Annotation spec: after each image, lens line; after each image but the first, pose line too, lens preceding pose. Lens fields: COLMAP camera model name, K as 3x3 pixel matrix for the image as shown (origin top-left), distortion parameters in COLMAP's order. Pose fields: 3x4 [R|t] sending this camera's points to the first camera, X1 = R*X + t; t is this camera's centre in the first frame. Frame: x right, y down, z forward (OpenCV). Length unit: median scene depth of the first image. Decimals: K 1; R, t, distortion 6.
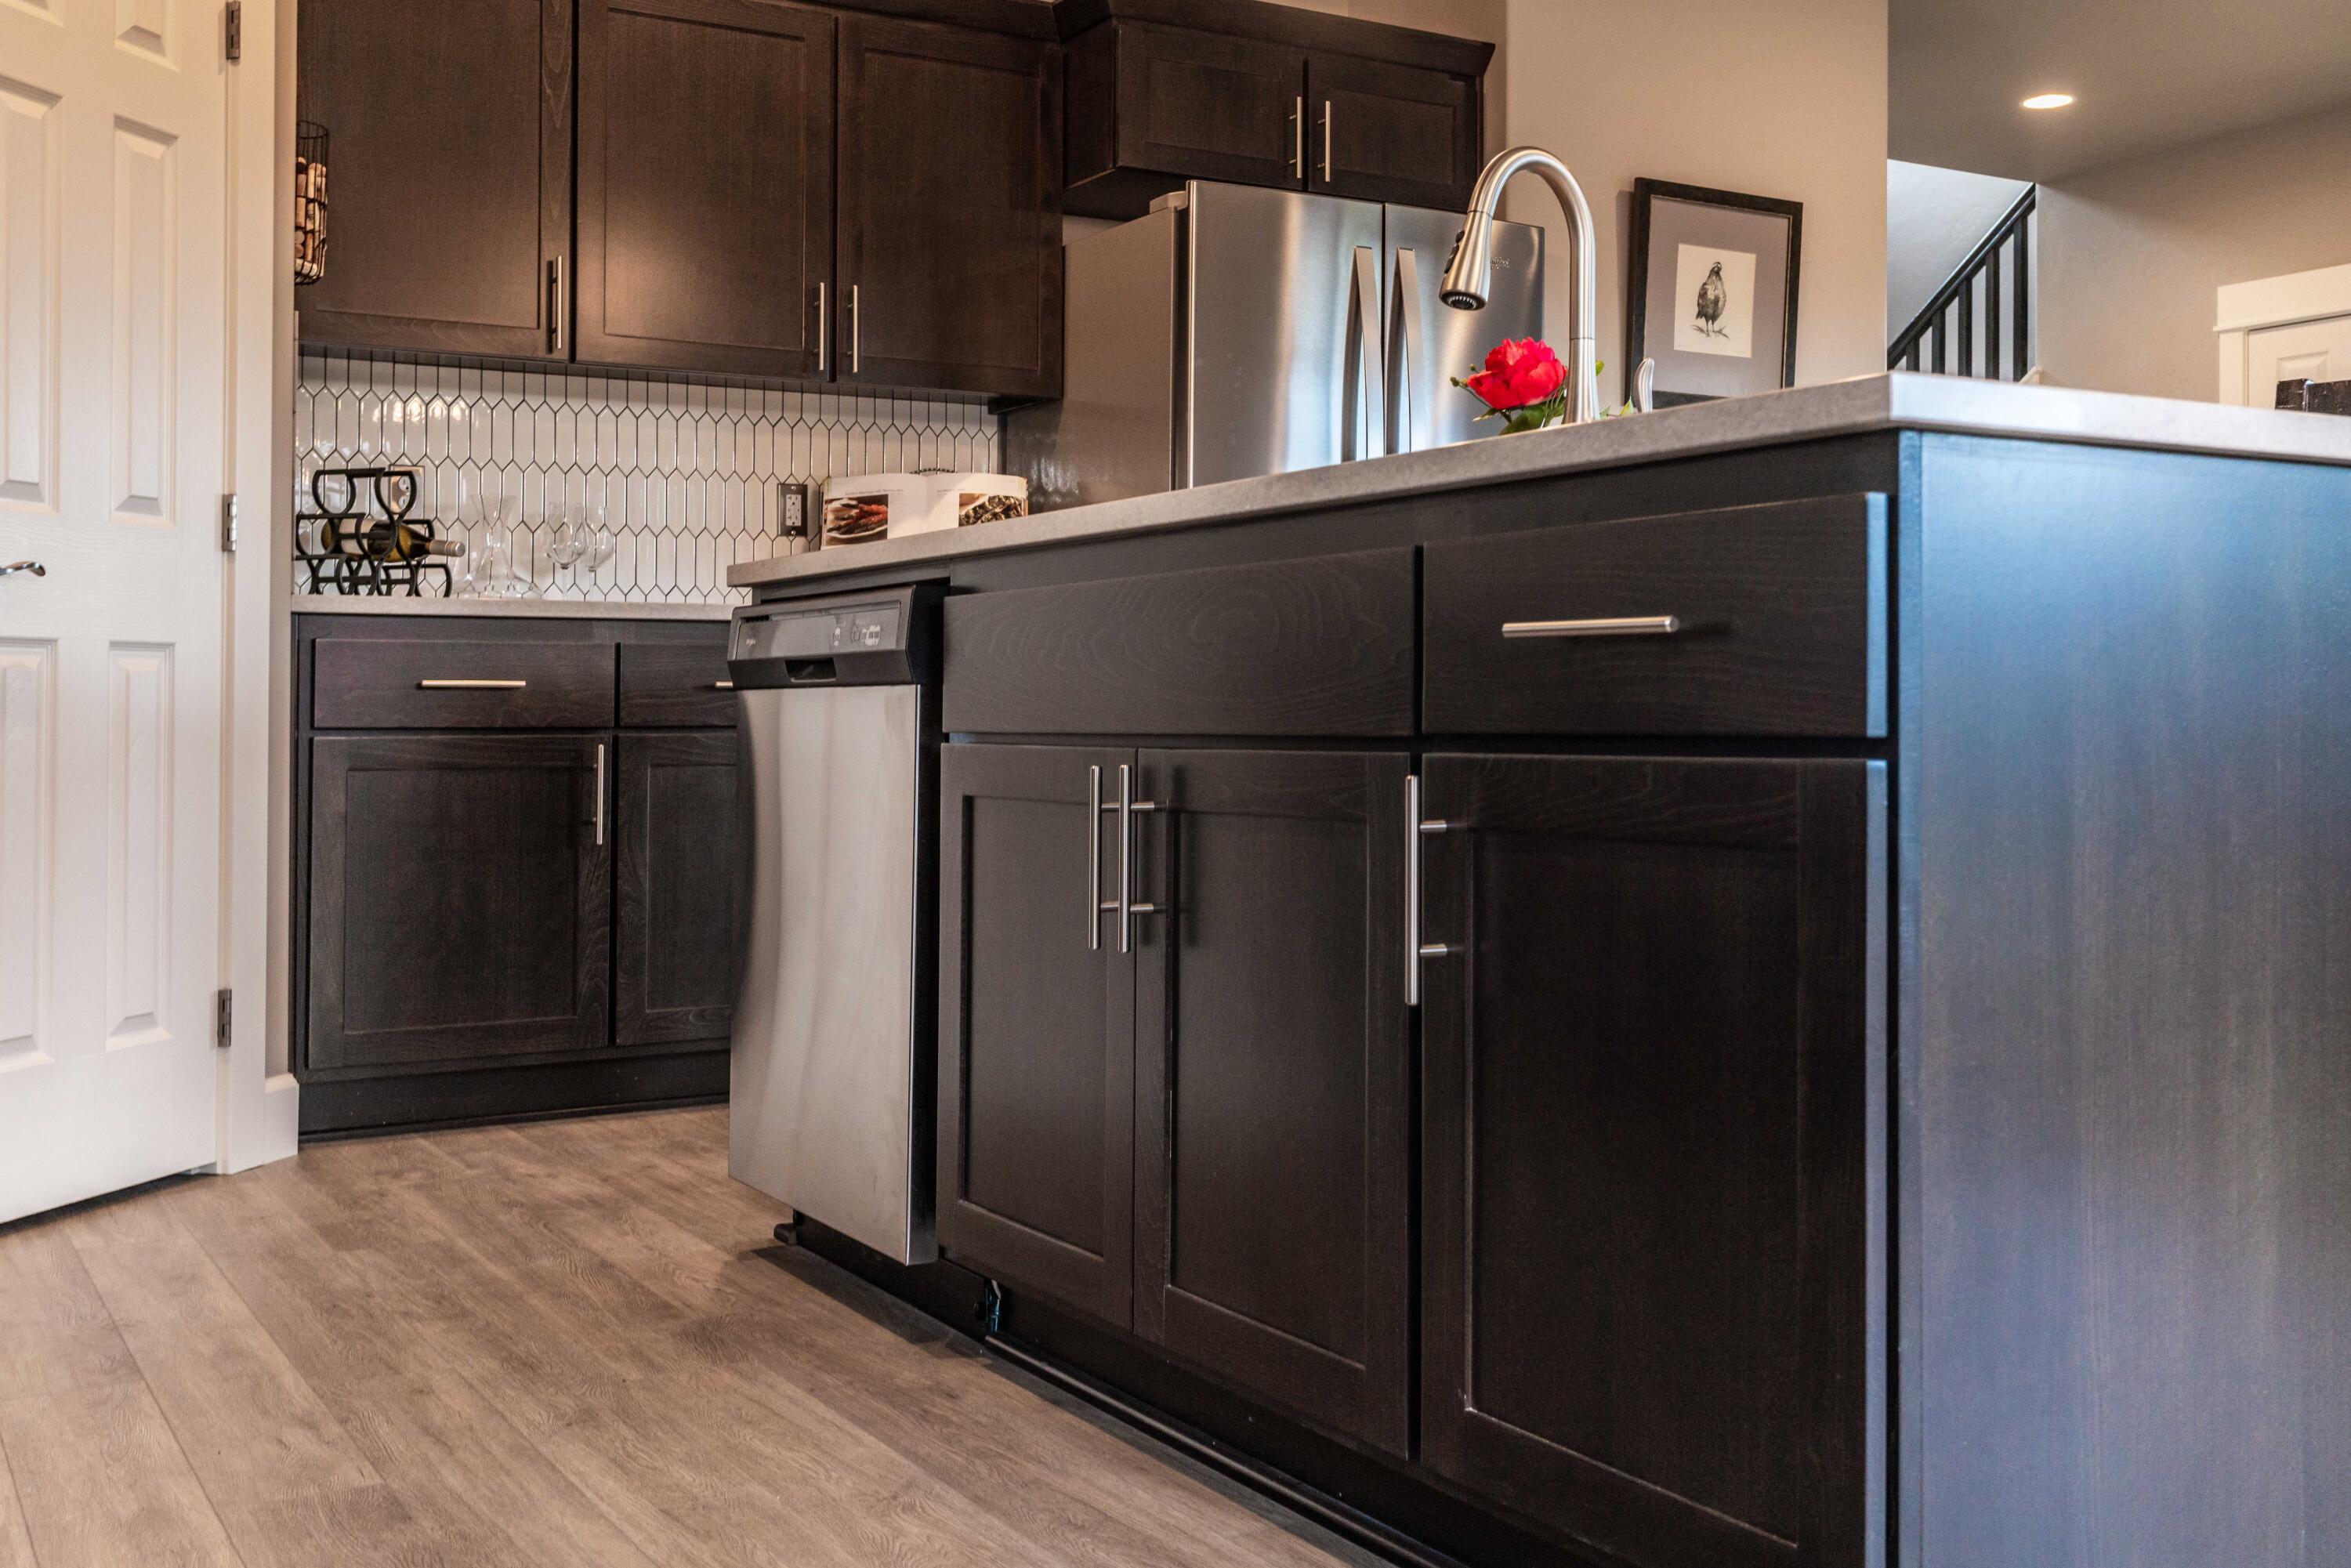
lens RADIAL K [[2313.1, 0, 1151.2], [0, 2313.1, 673.8], [0, 0, 1]] dist [0.005862, 0.011426]
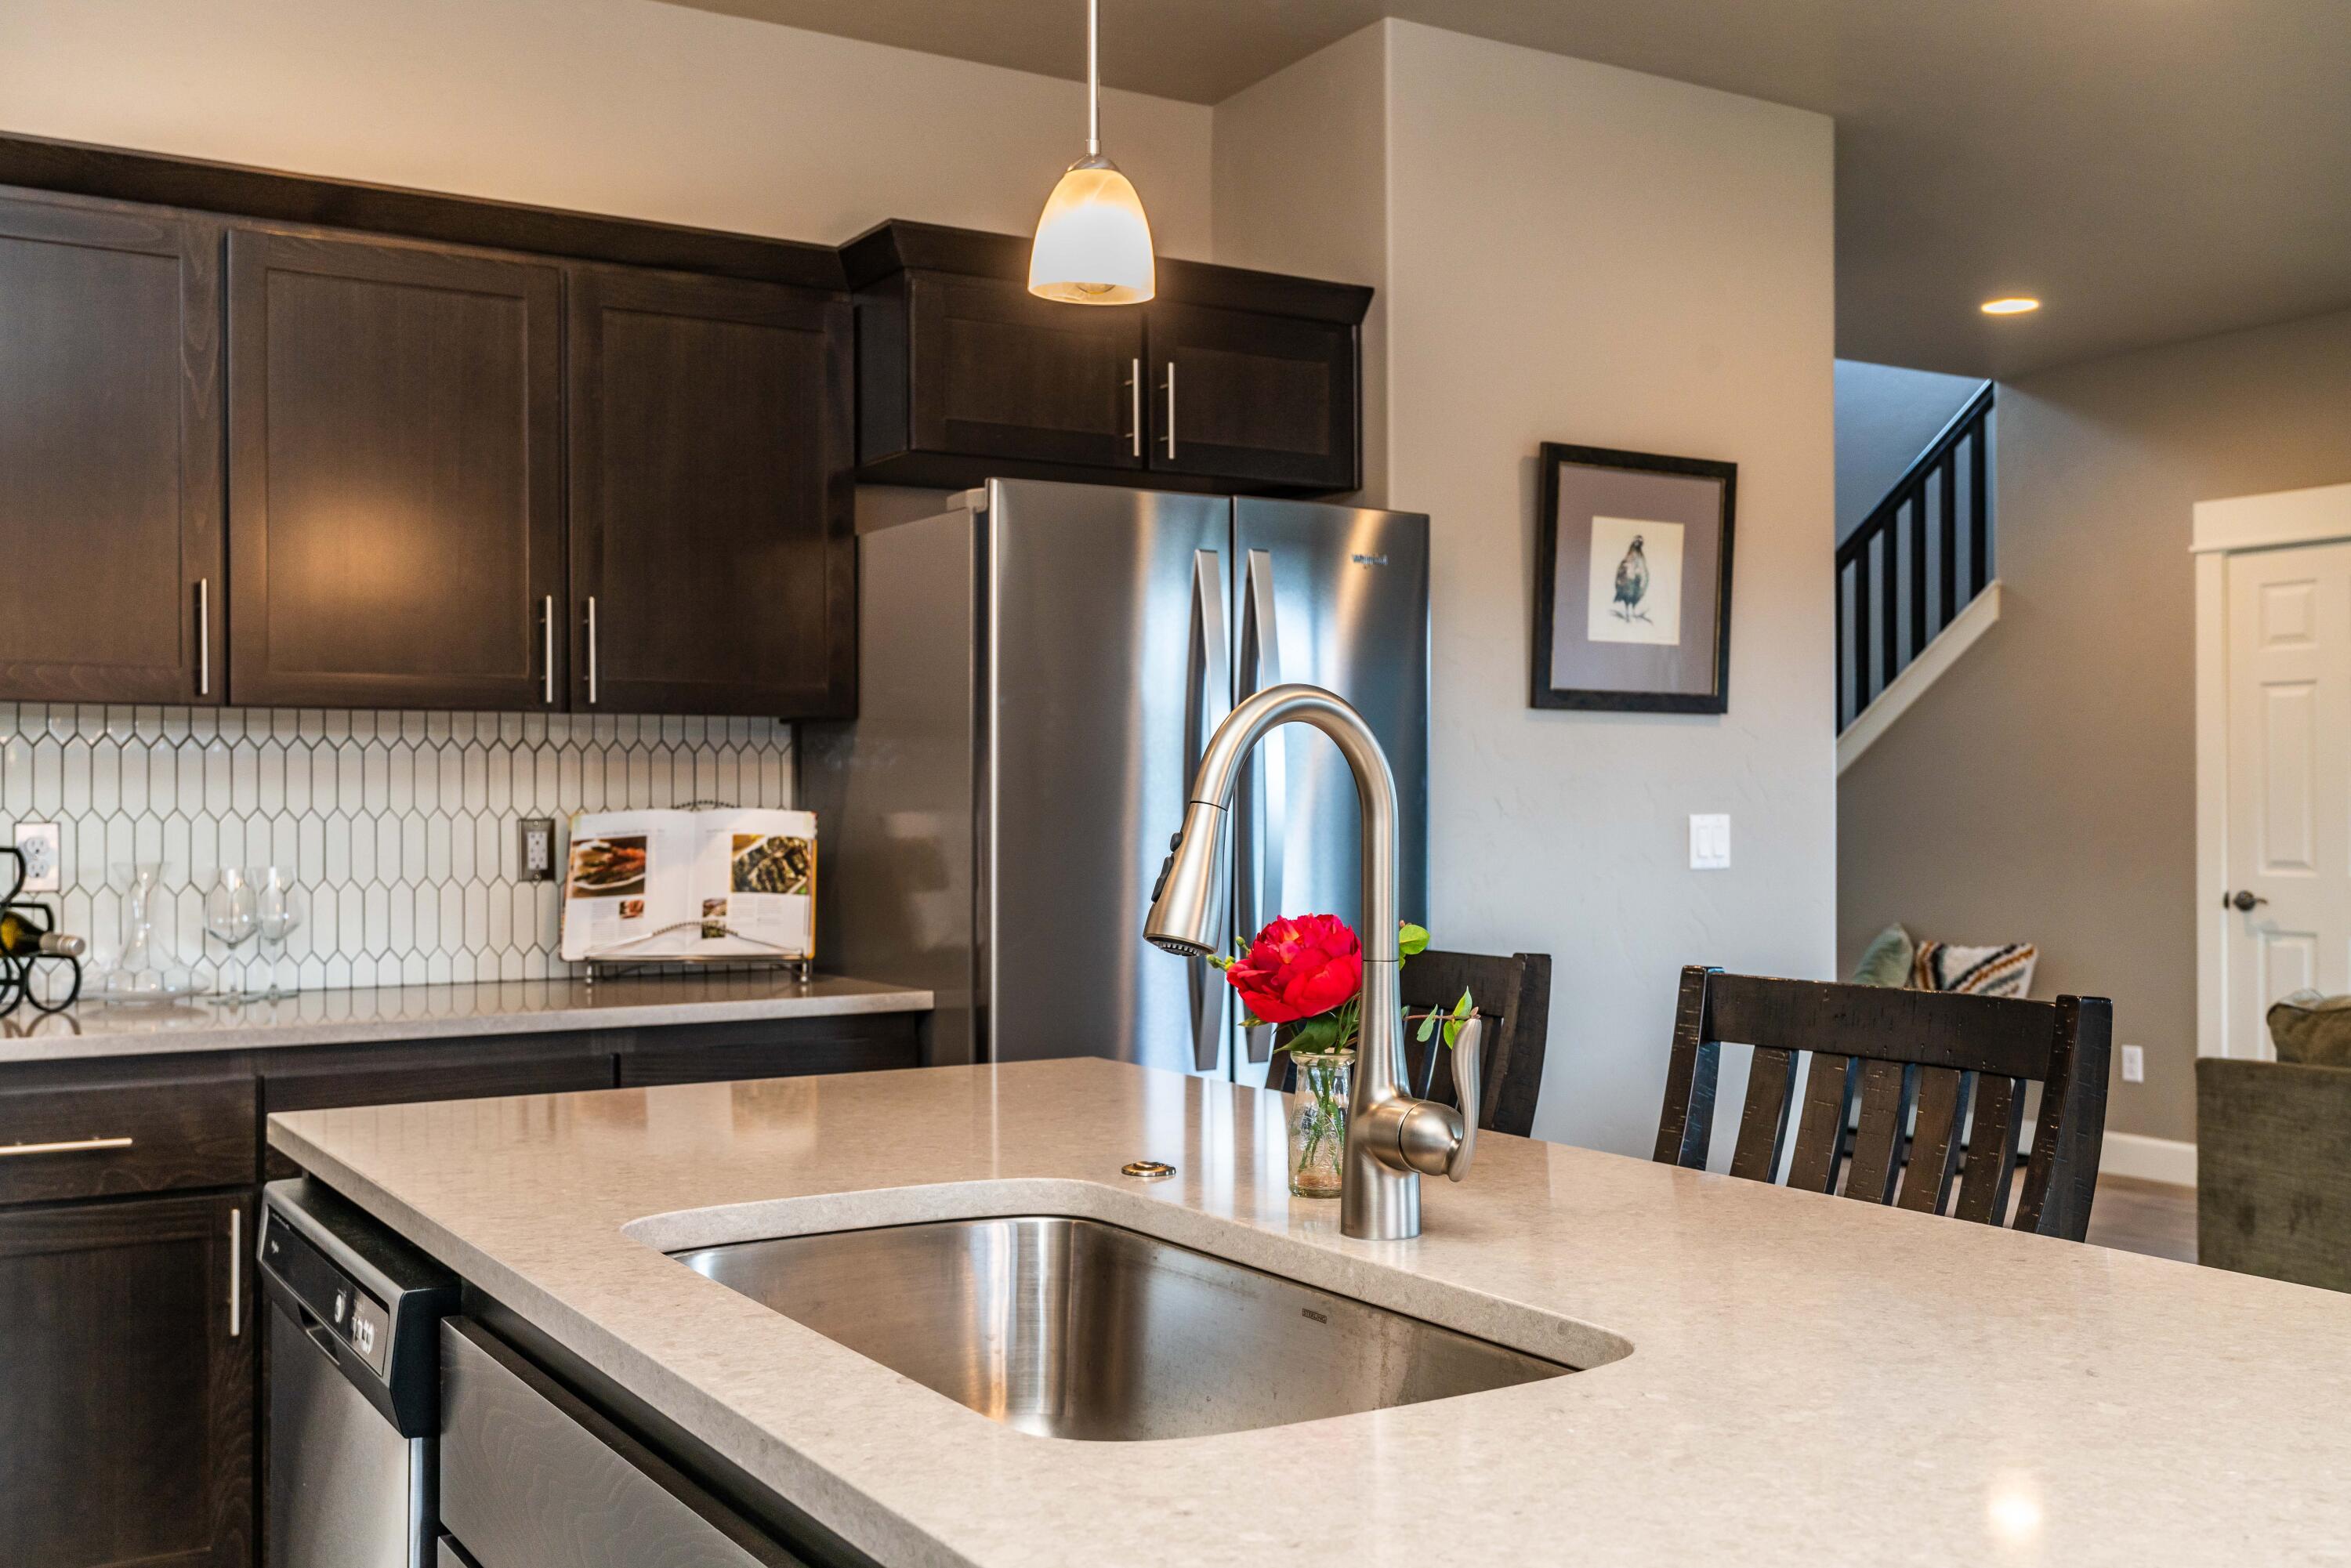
lens RADIAL K [[2261.5, 0, 1175.5], [0, 2261.5, 784.0], [0, 0, 1]] dist [0.007892, 0.001149]
pose [[0.999682, -0.006420, 0.024400, 0.060130], [0.006240, 0.999953, 0.007453, -0.106924], [-0.024447, -0.007299, 0.999674, 0.191354]]
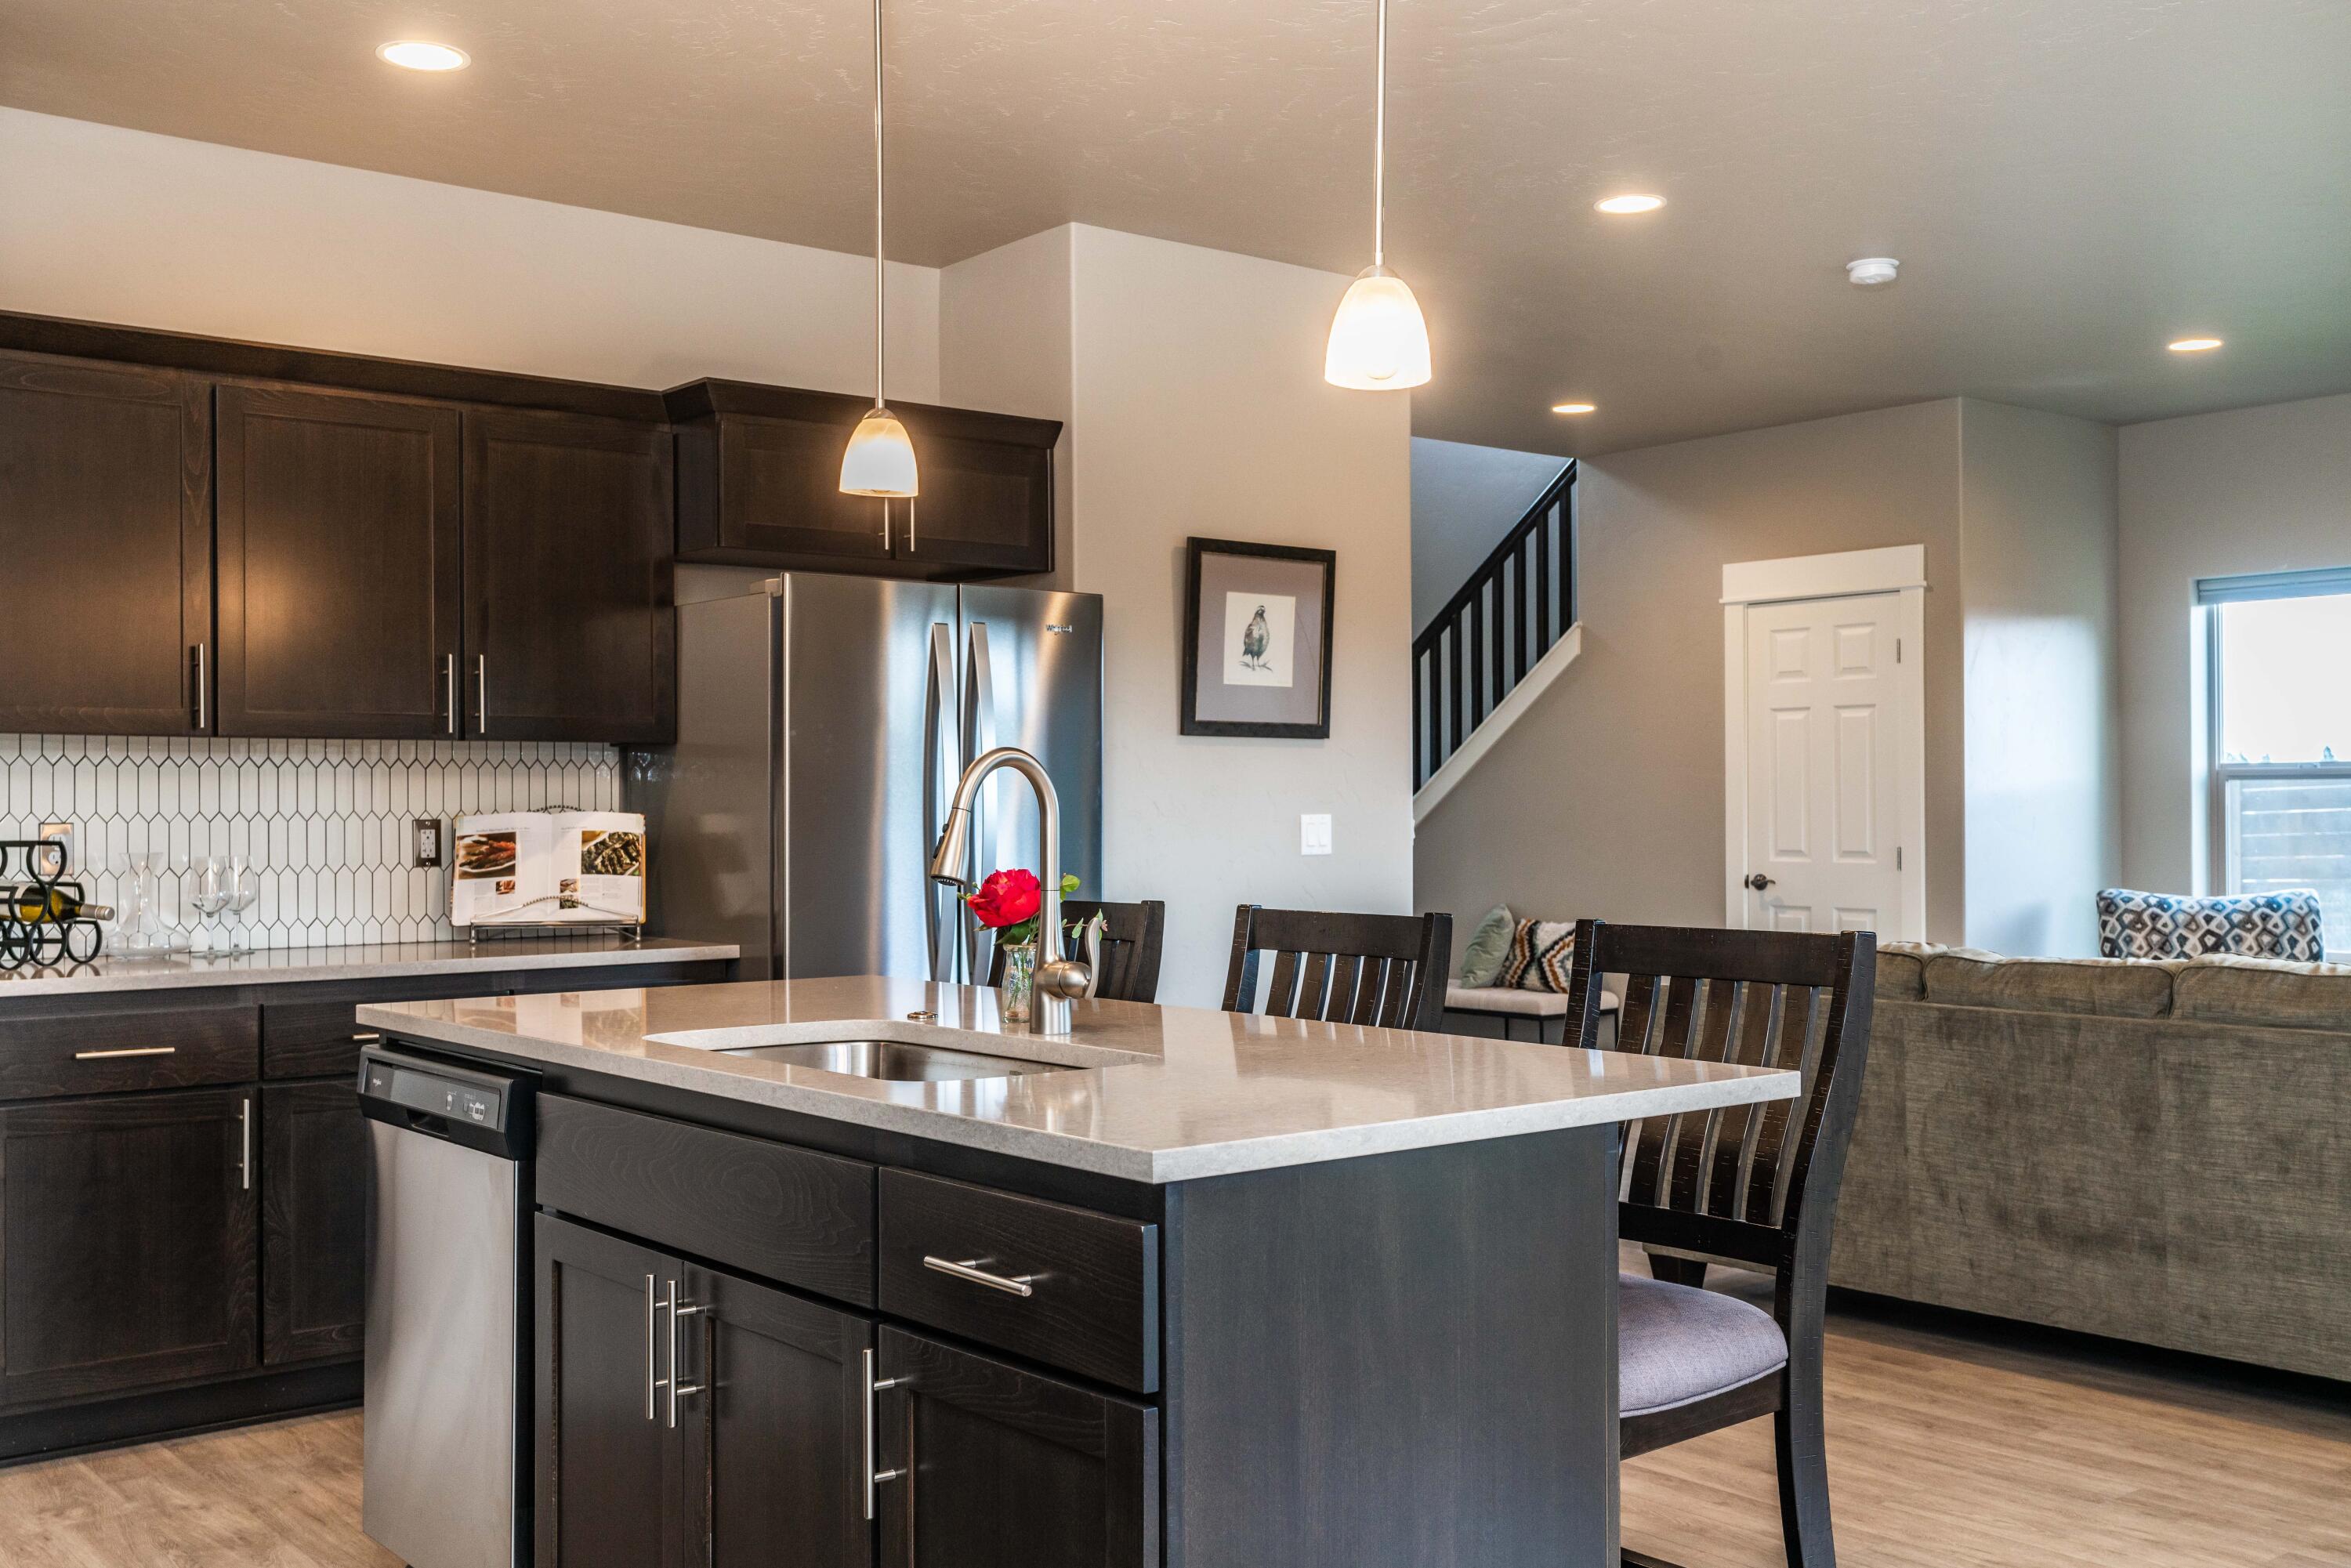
lens RADIAL K [[2287.1, 0, 1139.7], [0, 2287.1, 808.6], [0, 0, 1]] dist [0.010045, -0.003796]
pose [[0.990700, -0.008760, 0.135783, 0.035041], [0.006285, 0.999806, 0.018642, -0.113397], [-0.135920, -0.017615, 0.990563, -0.130339]]
